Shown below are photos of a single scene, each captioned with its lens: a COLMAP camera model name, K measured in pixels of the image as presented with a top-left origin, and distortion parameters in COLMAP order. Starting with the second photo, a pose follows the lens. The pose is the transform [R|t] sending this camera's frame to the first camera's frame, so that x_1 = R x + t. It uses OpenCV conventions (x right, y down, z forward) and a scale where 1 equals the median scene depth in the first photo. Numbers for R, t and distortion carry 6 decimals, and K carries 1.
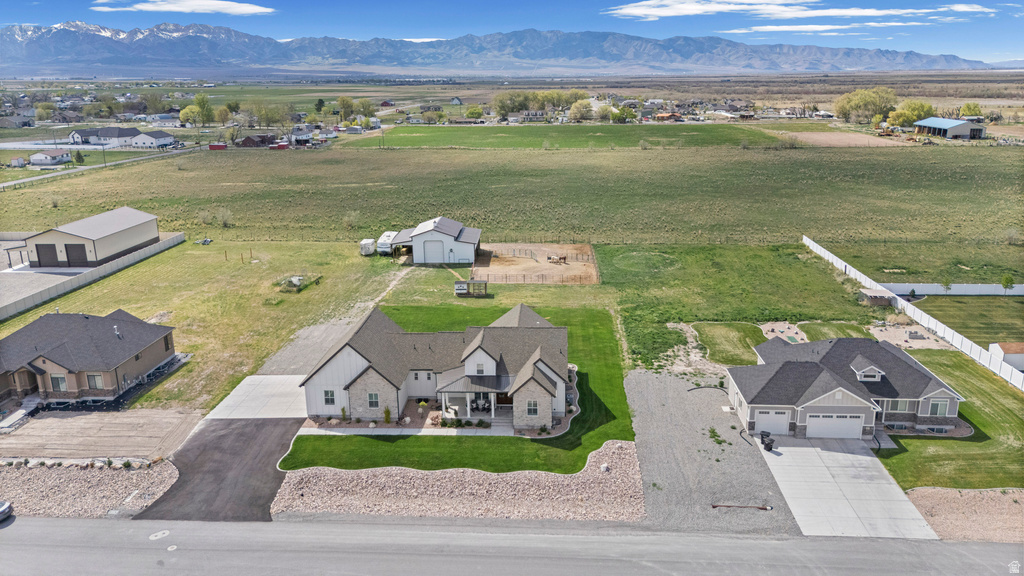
lens RADIAL K [[751.6, 0, 512.0], [0, 751.6, 288.0], [0, 0, 1]] dist [0.071215, -0.065592]
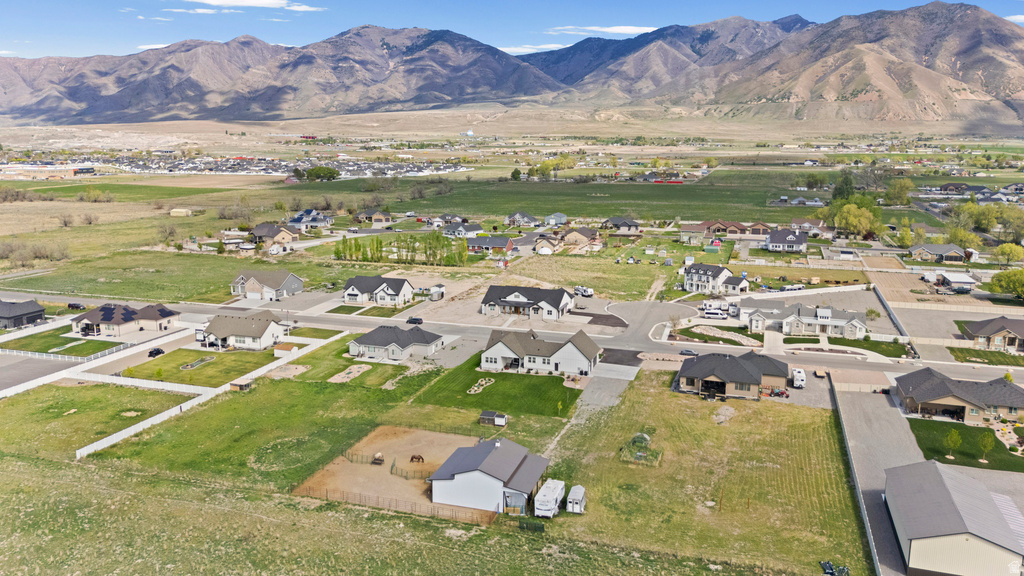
lens RADIAL K [[771.4, 0, 512.0], [0, 771.4, 288.0], [0, 0, 1]] dist [0.093429, -0.104303]
pose [[-0.966130, -0.042002, 0.254613, -0.625448], [0.076282, 0.896087, 0.437275, -1.171322], [-0.246522, 0.441887, -0.862533, 3.122223]]
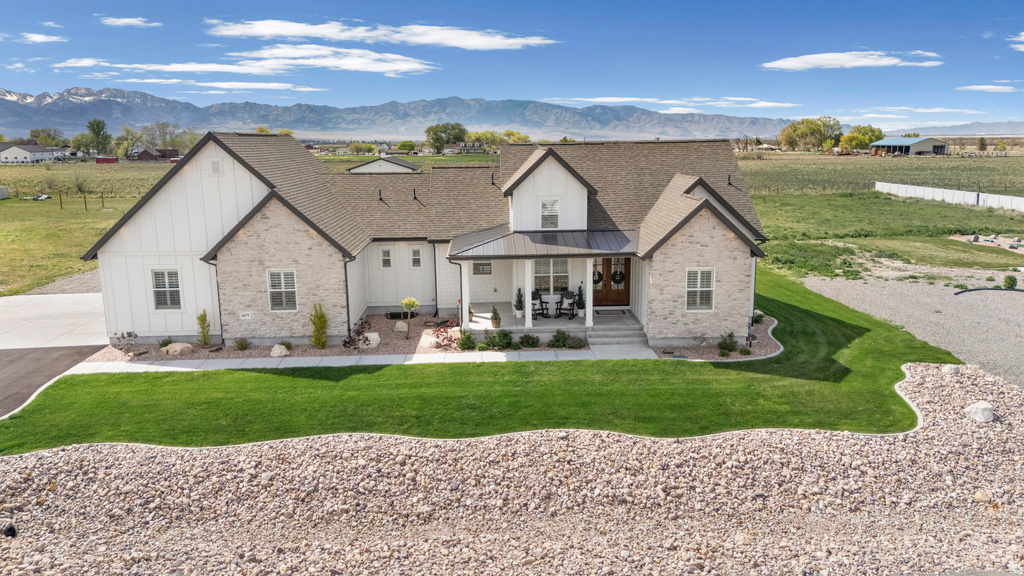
lens RADIAL K [[751.6, 0, 512.0], [0, 751.6, 288.0], [0, 0, 1]] dist [0.071215, -0.065592]
pose [[0.995161, -0.015708, 0.096992, -0.100847], [0.023694, 0.996372, -0.081737, 0.176937], [-0.095356, 0.083640, 0.991923, 0.584152]]
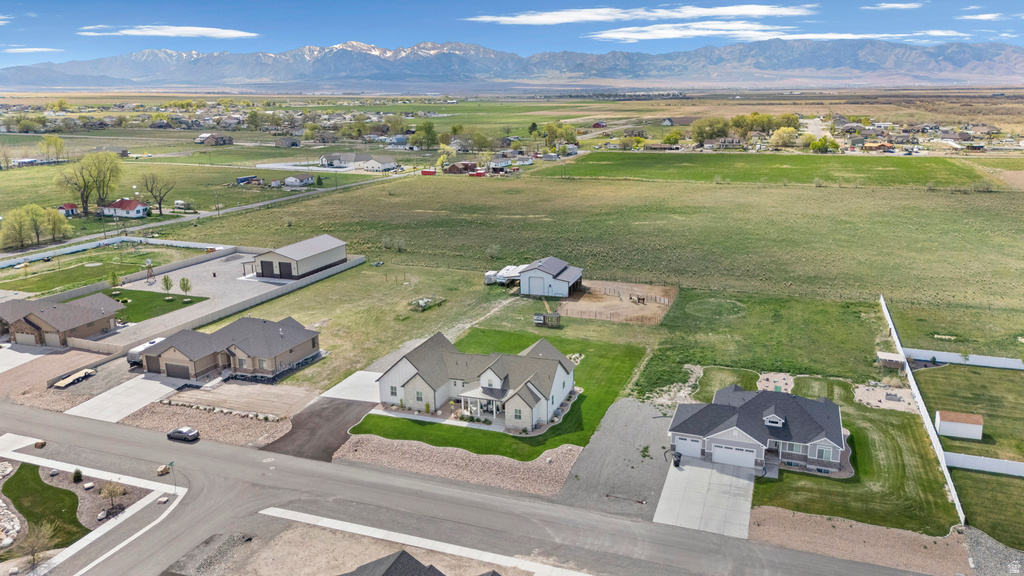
lens RADIAL K [[751.6, 0, 512.0], [0, 751.6, 288.0], [0, 0, 1]] dist [0.071215, -0.065592]
pose [[0.956210, 0.074294, -0.283096, 0.377182], [-0.078440, 0.996913, -0.003323, -0.069099], [0.281975, 0.025384, 0.959086, -0.351536]]
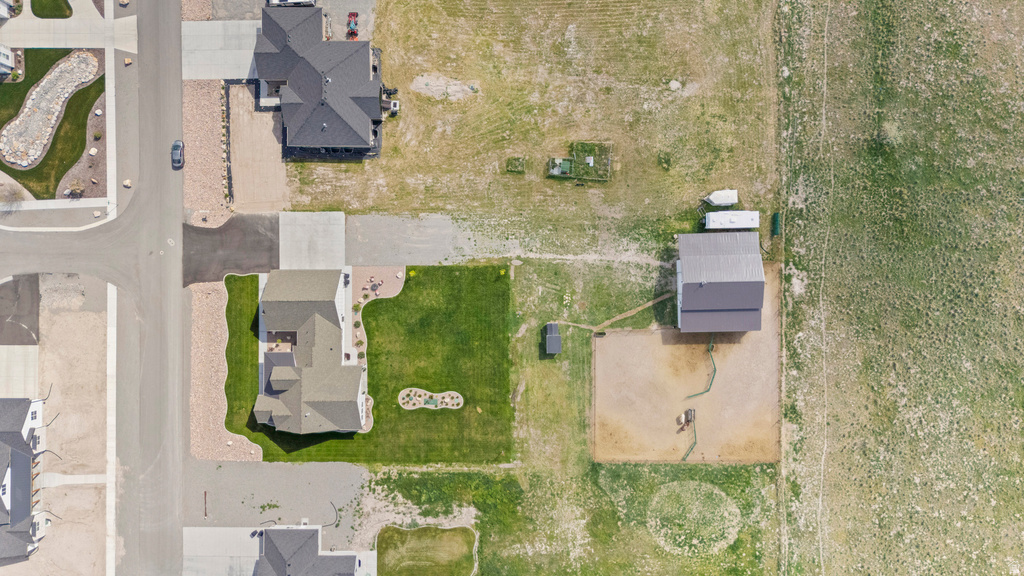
lens RADIAL K [[751.6, 0, 512.0], [0, 751.6, 288.0], [0, 0, 1]] dist [0.071215, -0.065592]
pose [[0.059975, 0.998151, 0.009870, -0.219707], [-0.245913, 0.005191, 0.969278, -1.596454], [0.967435, -0.060560, 0.245770, 1.074751]]
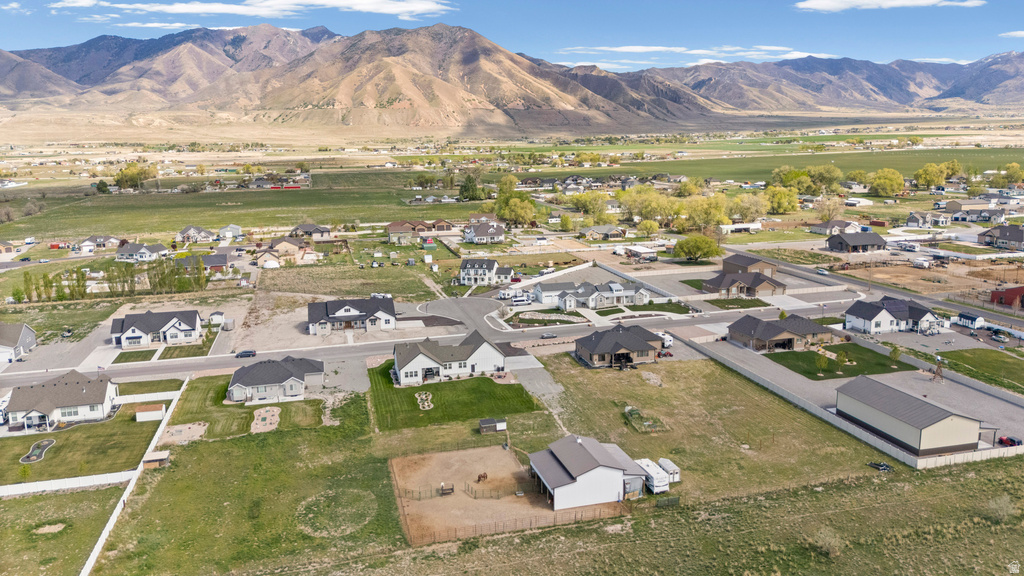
lens RADIAL K [[751.6, 0, 512.0], [0, 751.6, 288.0], [0, 0, 1]] dist [0.071215, -0.065592]
pose [[-0.951744, 0.087319, -0.294208, 0.405102], [-0.054734, 0.895001, 0.442693, -1.179142], [0.301972, 0.437434, -0.847033, 3.066392]]
